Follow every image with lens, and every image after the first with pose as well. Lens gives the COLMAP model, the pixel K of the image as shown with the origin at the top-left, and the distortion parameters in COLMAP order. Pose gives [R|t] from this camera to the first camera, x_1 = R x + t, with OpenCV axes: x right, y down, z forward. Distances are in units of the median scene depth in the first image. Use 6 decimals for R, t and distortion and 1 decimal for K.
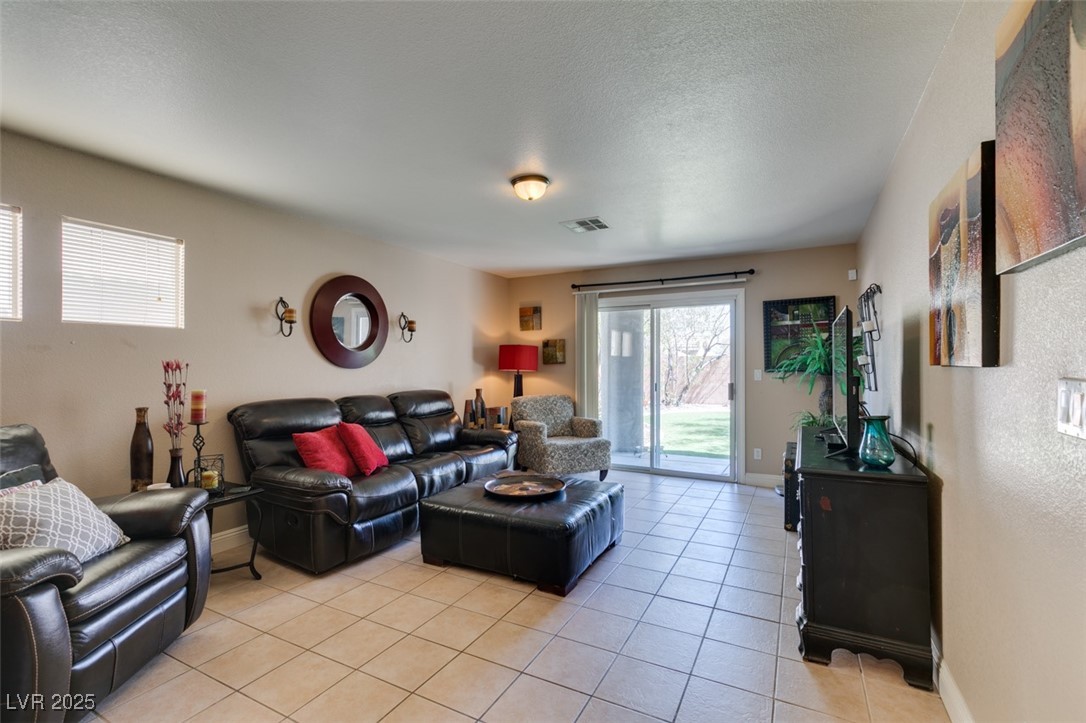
lens RADIAL K [[488.5, 0, 542.3], [0, 488.5, 365.2], [0, 0, 1]] dist [0.010432, -0.003578]
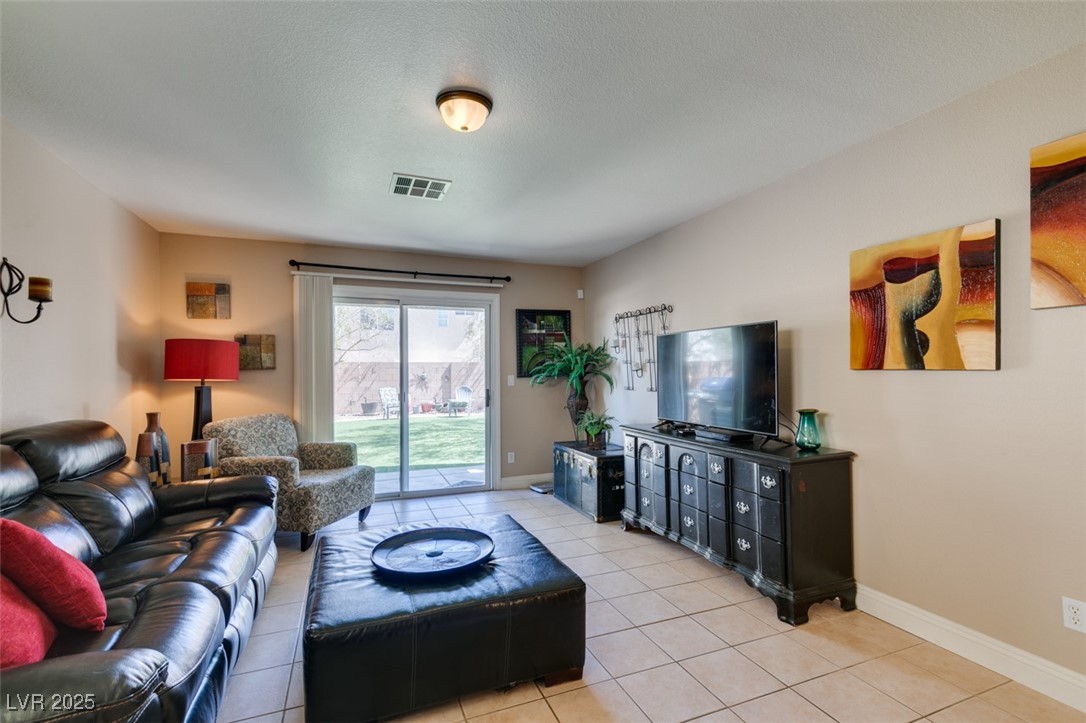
lens RADIAL K [[488.5, 0, 536.6], [0, 488.5, 371.2], [0, 0, 1]] dist [0.010432, -0.003578]
pose [[0.644081, -0.001231, 0.764956, -0.374394], [0.003577, 0.999993, -0.001402, 0.002237], [-0.764949, 0.003639, 0.644081, 0.370219]]
